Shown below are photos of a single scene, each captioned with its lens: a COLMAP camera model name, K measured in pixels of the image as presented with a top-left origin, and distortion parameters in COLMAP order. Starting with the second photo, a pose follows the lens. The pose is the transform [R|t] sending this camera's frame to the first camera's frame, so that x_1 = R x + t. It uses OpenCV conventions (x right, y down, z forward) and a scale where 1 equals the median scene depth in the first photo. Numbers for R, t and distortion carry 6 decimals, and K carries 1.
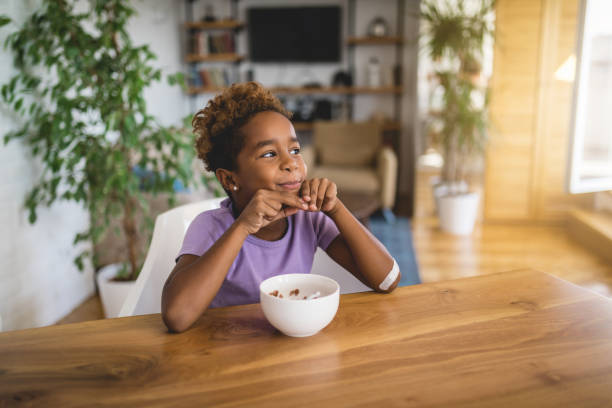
lens RADIAL K [[561.3, 0, 304.5], [0, 561.3, 212.9], [0, 0, 1]] dist [0.003464, 0.000861]
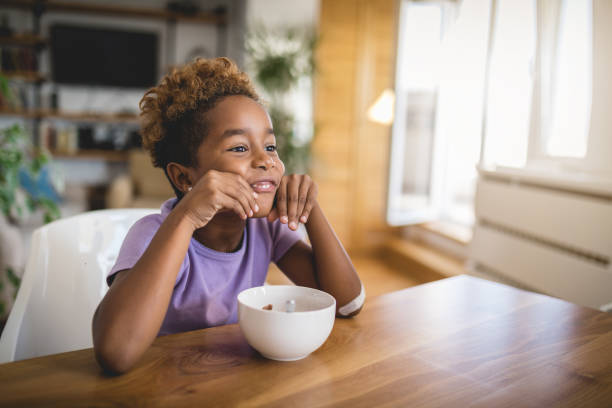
lens RADIAL K [[562.7, 0, 294.8], [0, 562.7, 231.5], [0, 0, 1]] dist [0.002657, 0.003568]
pose [[0.943260, -0.008446, 0.331948, -0.086900], [0.020209, 0.999284, -0.031999, 0.016777], [-0.331440, 0.036891, 0.942755, 0.061516]]
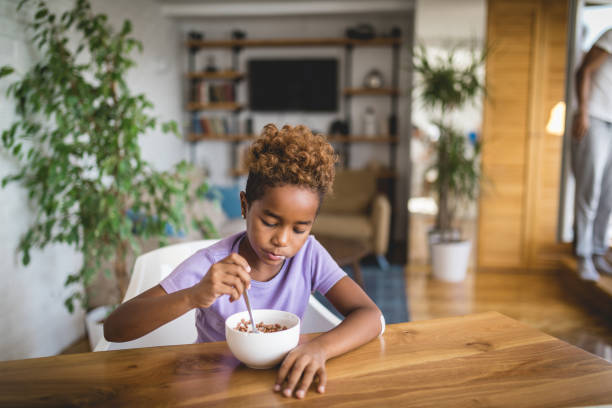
lens RADIAL K [[561.3, 0, 304.5], [0, 561.3, 212.9], [0, 0, 1]] dist [0.003464, 0.000861]
pose [[0.999918, 0.012133, -0.004135, 0.024922], [-0.012433, 0.996521, -0.082413, 0.002905], [0.003121, 0.082458, 0.996590, -0.021319]]
